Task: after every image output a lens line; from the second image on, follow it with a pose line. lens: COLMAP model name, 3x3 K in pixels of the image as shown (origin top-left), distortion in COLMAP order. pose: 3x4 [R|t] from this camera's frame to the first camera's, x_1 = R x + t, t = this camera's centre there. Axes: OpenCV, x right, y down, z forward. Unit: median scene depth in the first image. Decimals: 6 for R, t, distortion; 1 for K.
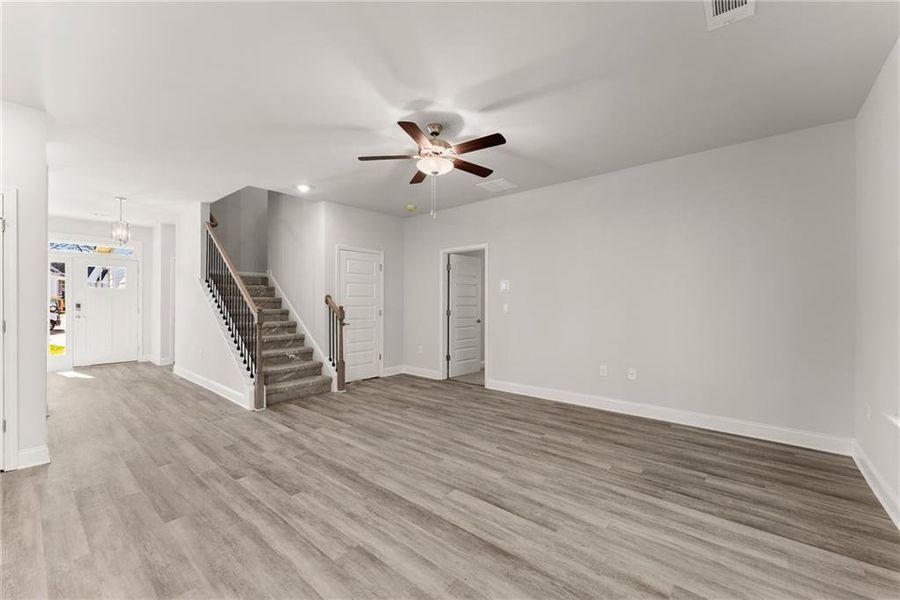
lens RADIAL K [[360.3, 0, 447.8], [0, 360.3, 301.9], [0, 0, 1]] dist [-0.001565, -0.000112]
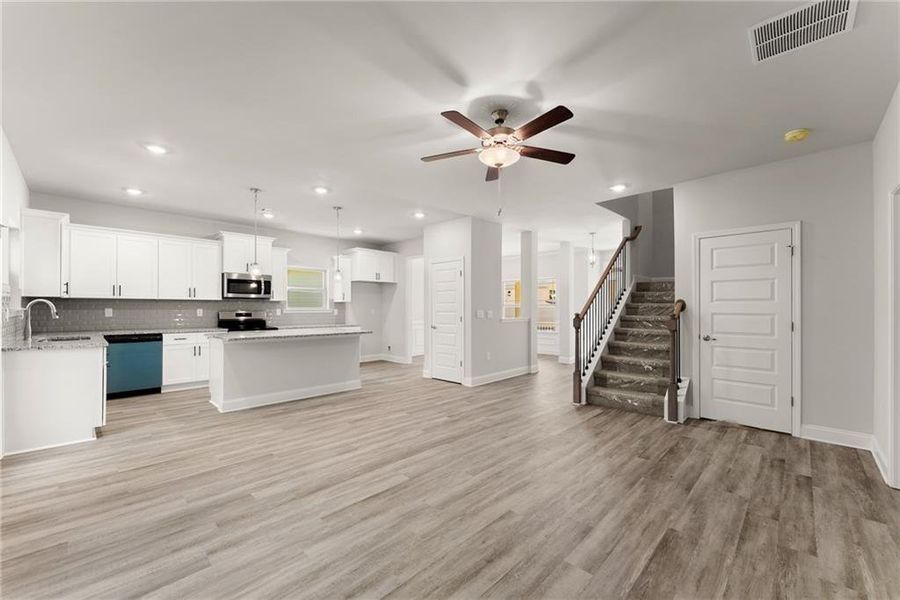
lens RADIAL K [[361.5, 0, 447.6], [0, 361.5, 304.5], [0, 0, 1]] dist [0.000051, 0.000022]
pose [[-0.069864, -0.010149, -0.997505, 0.798174], [-0.001924, 0.999948, -0.010039, 0.000584], [0.997555, 0.001218, -0.069880, 0.849812]]
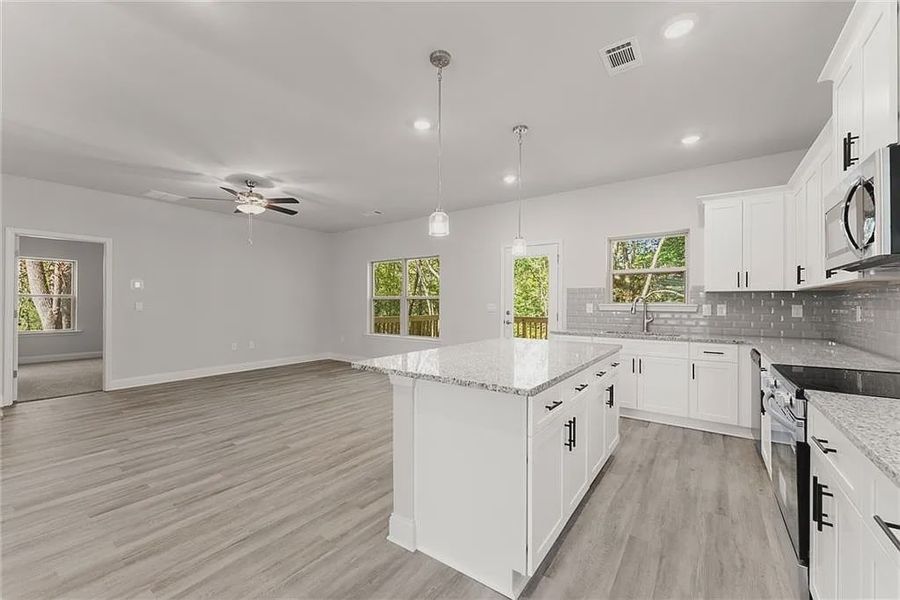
lens RADIAL K [[361.5, 0, 447.6], [0, 361.5, 304.5], [0, 0, 1]] dist [0.000051, 0.000022]
pose [[-0.078912, -0.003995, 0.996874, -1.426115], [-0.006419, 0.999973, 0.003499, 0.003347], [-0.996861, -0.006122, -0.078936, 0.286449]]
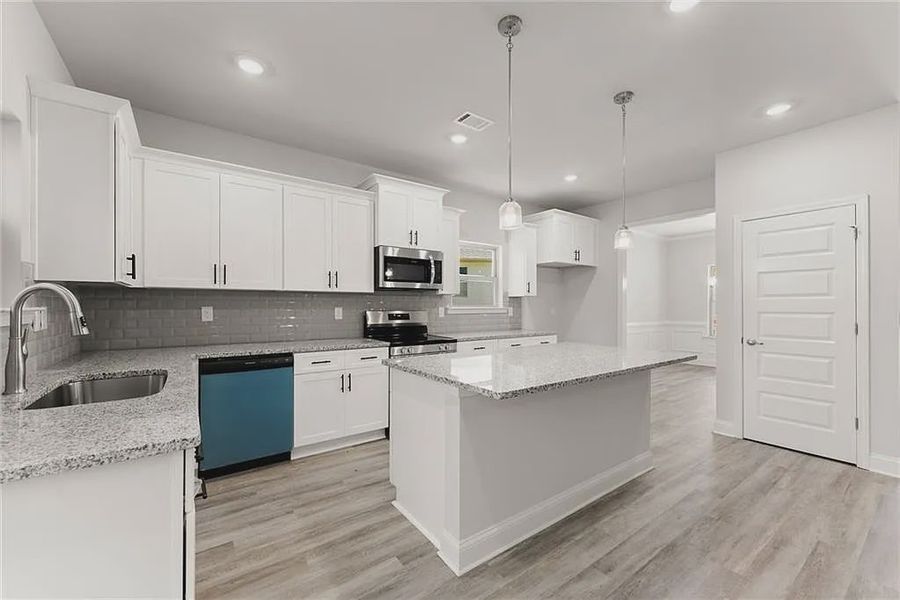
lens RADIAL K [[361.5, 0, 447.6], [0, 361.5, 304.5], [0, 0, 1]] dist [0.000051, 0.000022]
pose [[-0.240669, -0.003128, -0.970602, 0.066821], [-0.000940, 0.999995, -0.002990, 0.000776], [0.970607, 0.000193, -0.240671, 0.072100]]
